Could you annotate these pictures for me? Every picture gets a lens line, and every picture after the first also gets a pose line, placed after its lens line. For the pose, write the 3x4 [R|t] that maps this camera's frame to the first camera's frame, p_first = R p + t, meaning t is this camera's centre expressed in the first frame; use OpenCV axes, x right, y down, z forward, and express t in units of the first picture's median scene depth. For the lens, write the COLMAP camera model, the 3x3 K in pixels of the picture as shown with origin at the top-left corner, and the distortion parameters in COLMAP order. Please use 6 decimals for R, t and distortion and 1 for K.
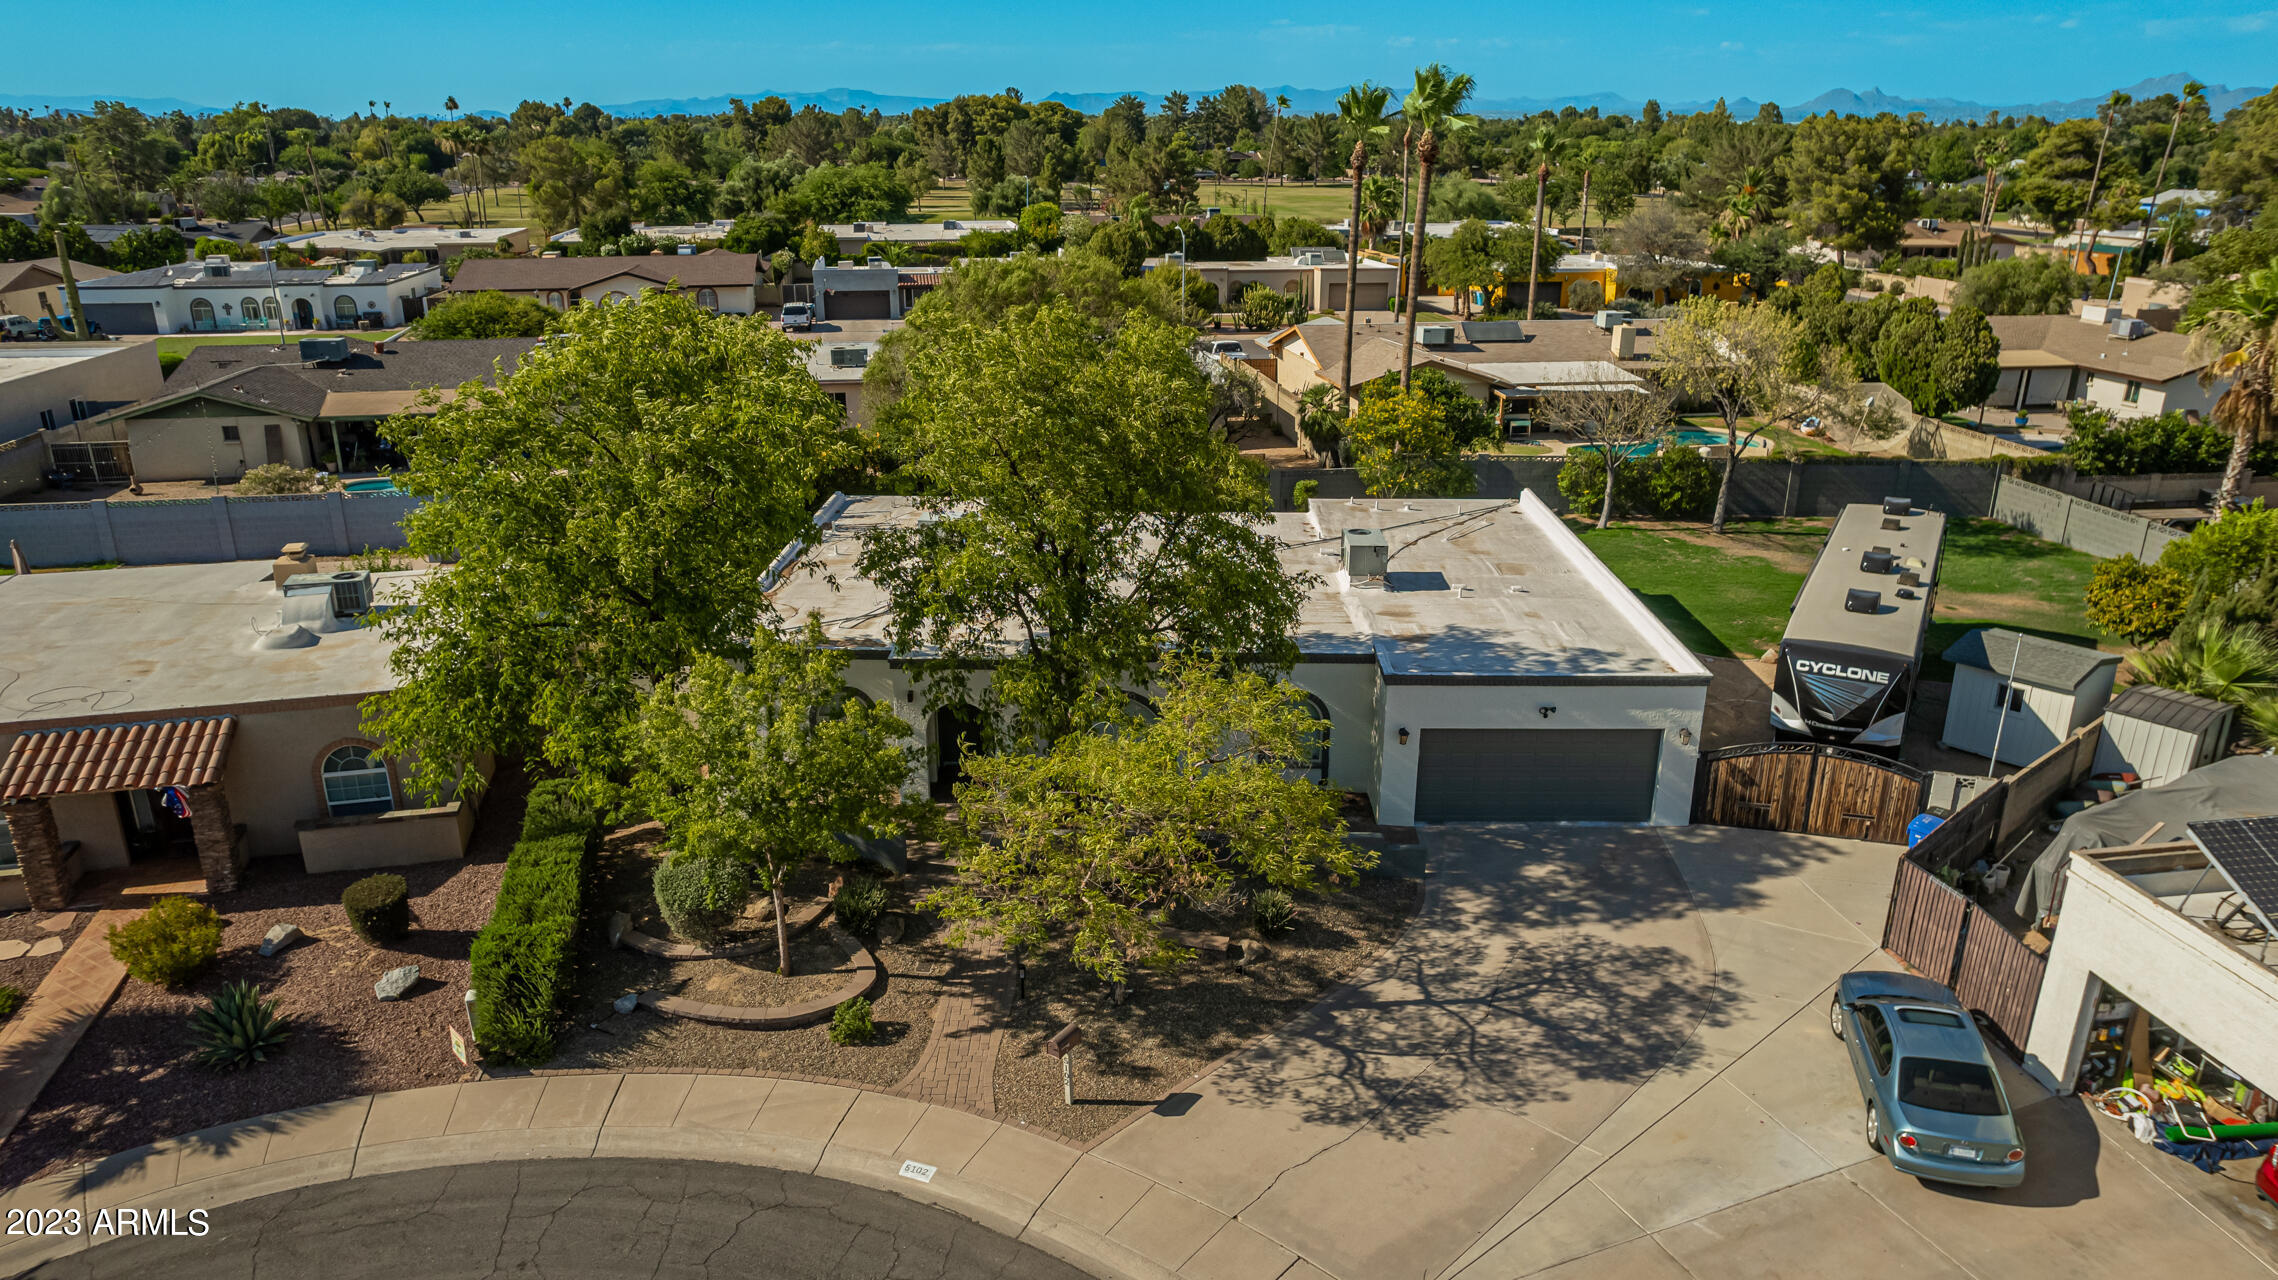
lens RADIAL K [[1485.1, 0, 1139.0], [0, 1485.1, 640.0], [0, 0, 1]] dist [-0.084644, 0.080896]
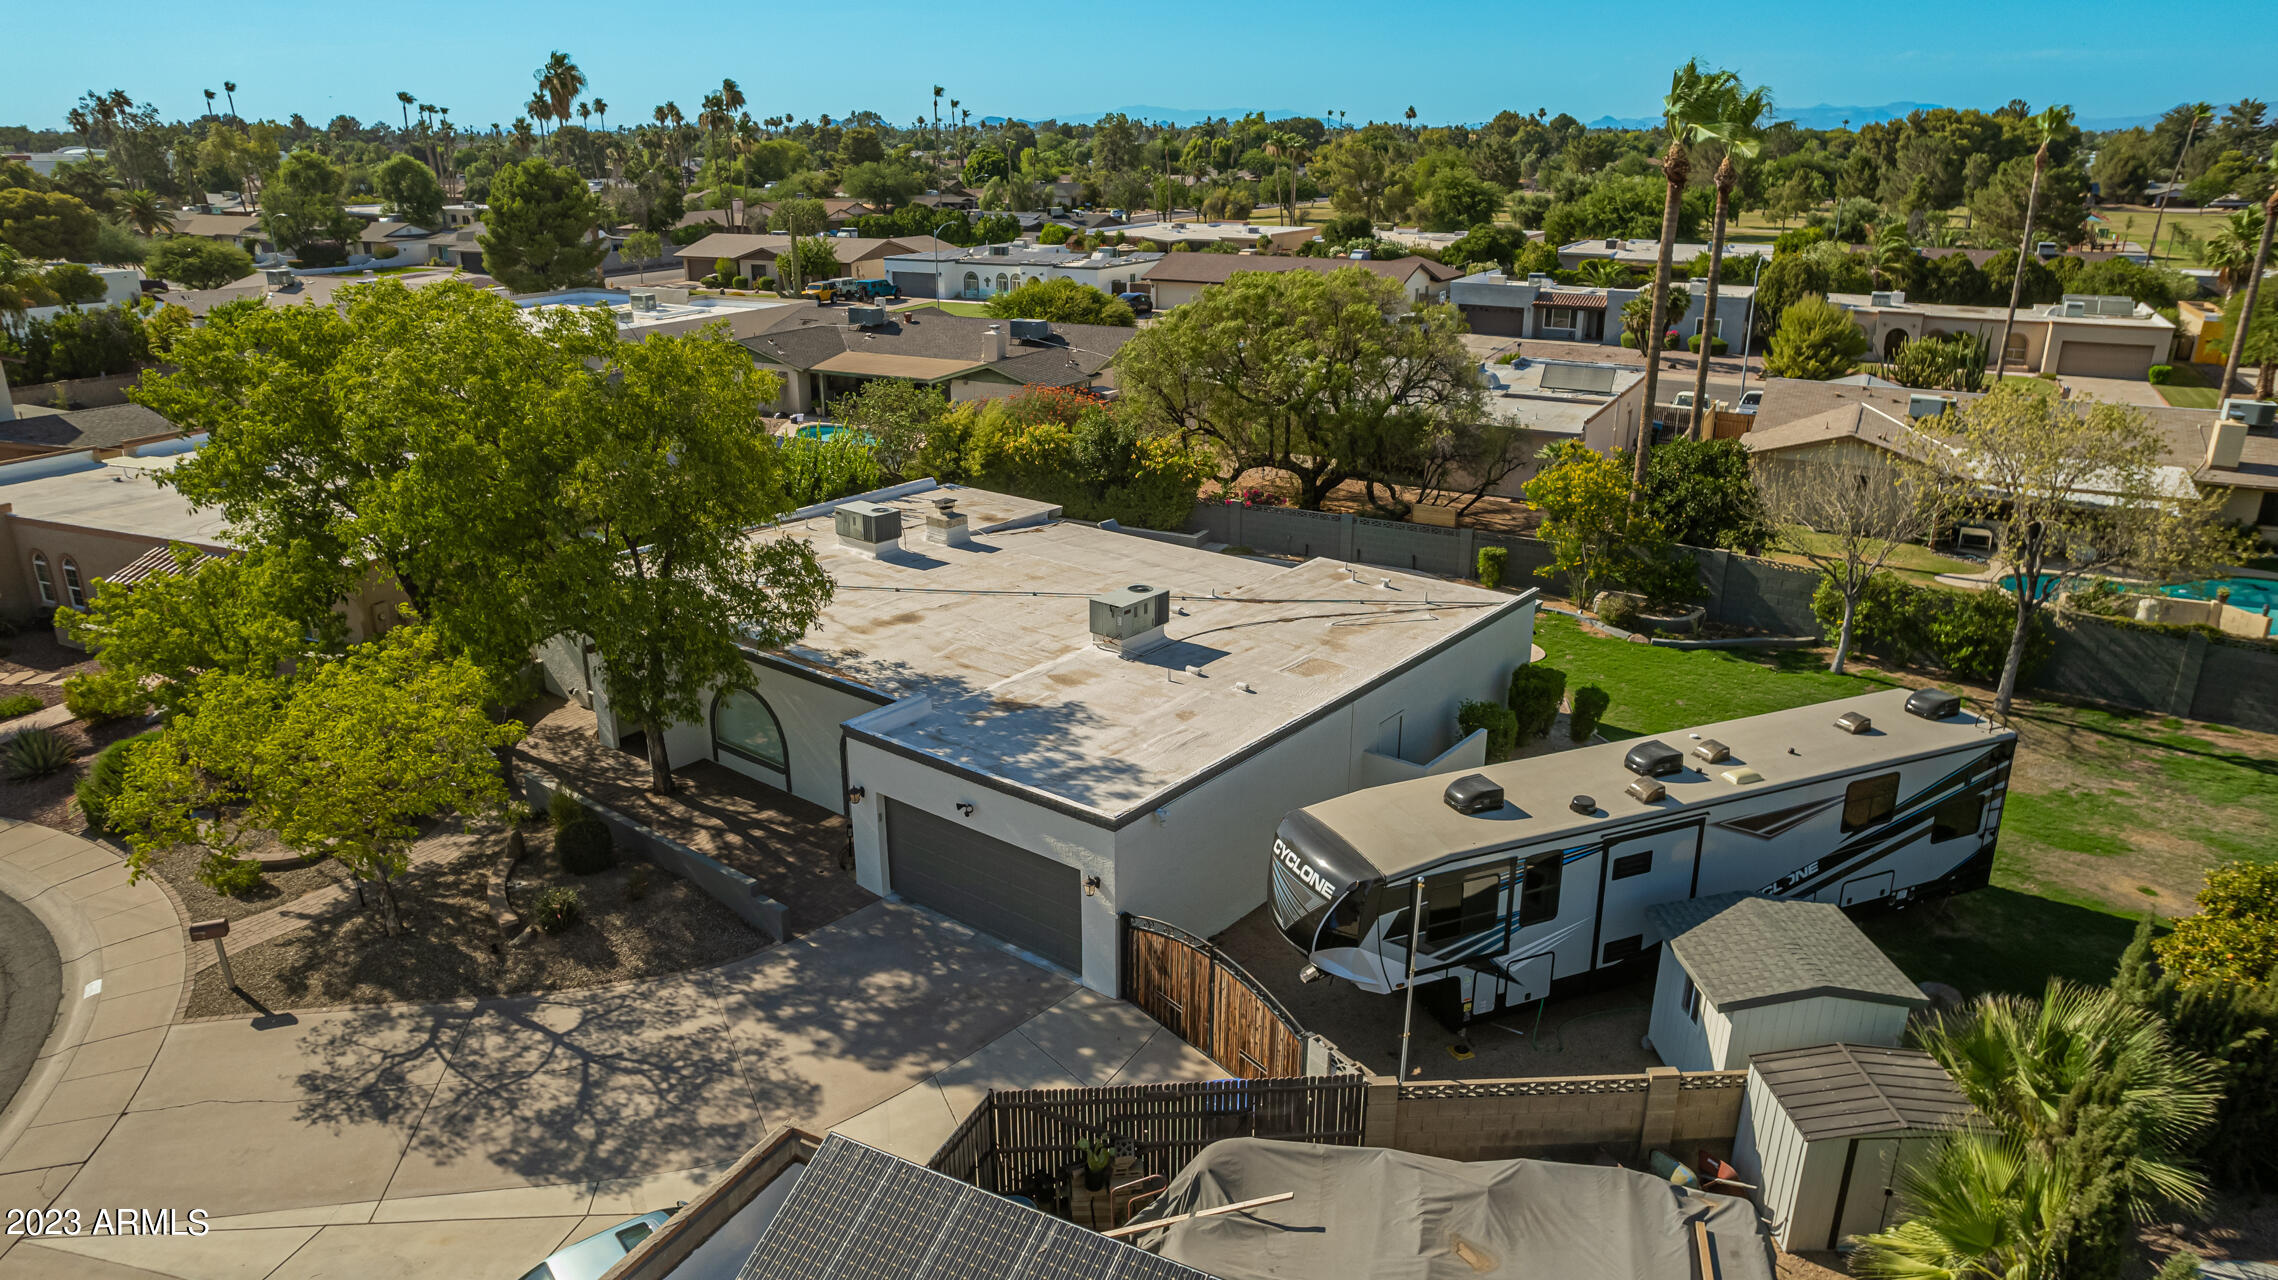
lens RADIAL K [[1455.2, 0, 1136.2], [0, 1455.2, 647.3], [0, 0, 1]] dist [-0.036888, 0.000699]
pose [[0.793828, 0.200309, -0.574206, 0.555685], [-0.199115, 0.977763, 0.065816, -0.080871], [0.574621, 0.062087, 0.816061, 0.239555]]
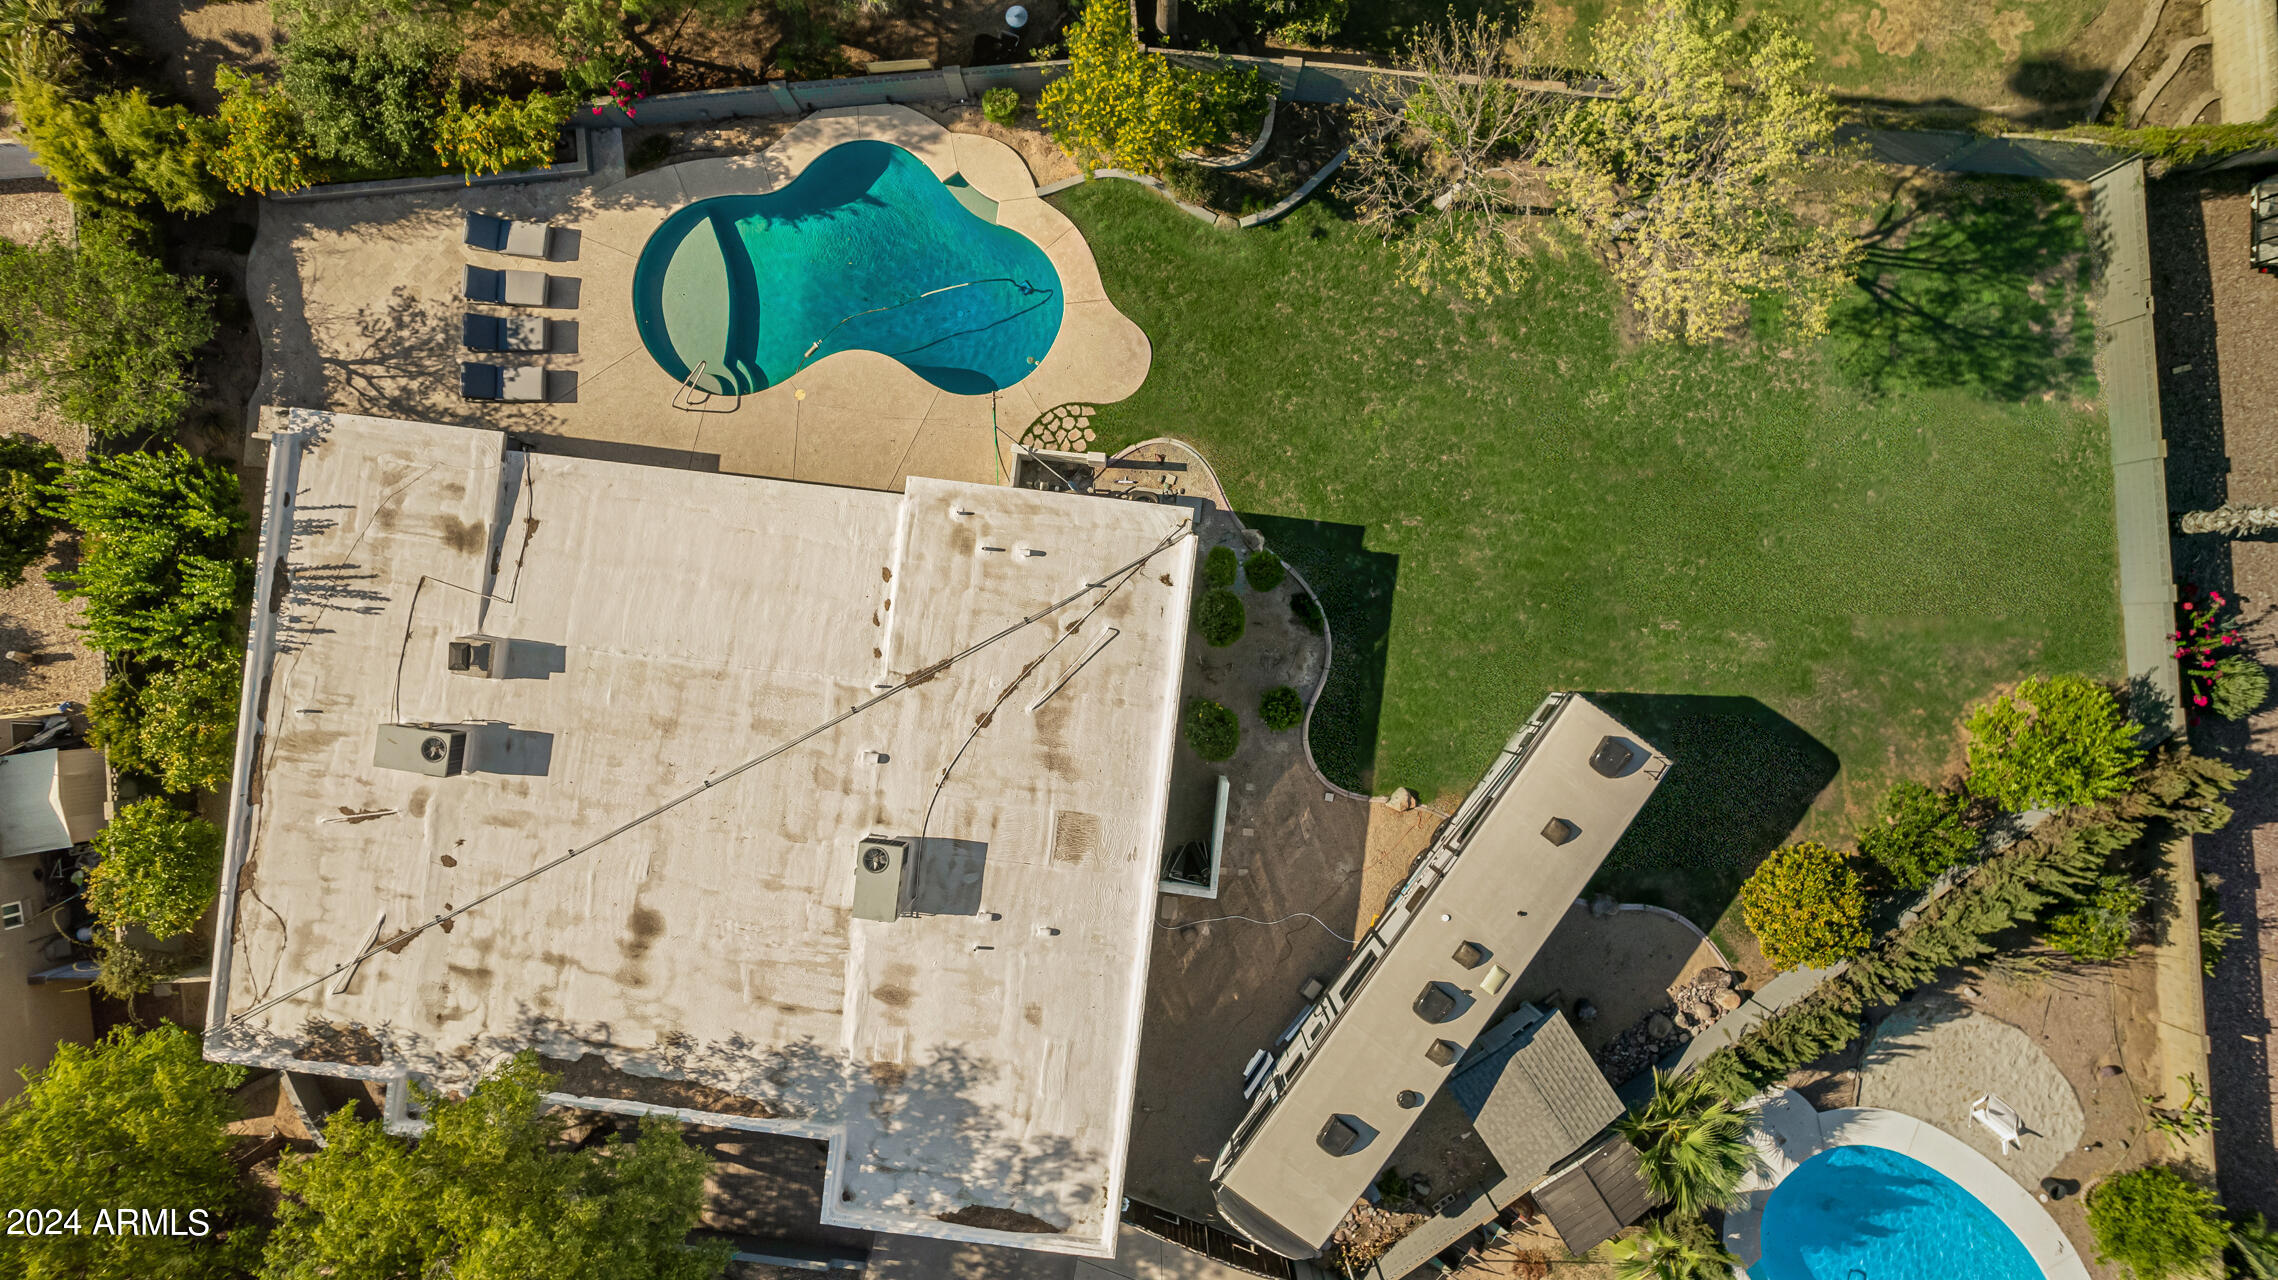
lens RADIAL K [[1485.1, 0, 1139.0], [0, 1485.1, 640.0], [0, 0, 1]] dist [-0.084644, 0.080896]
pose [[0.995902, 0.089567, -0.012508, 0.252676], [-0.017184, 0.323202, 0.946174, -0.785421], [0.088788, -0.942082, 0.323417, 0.723741]]
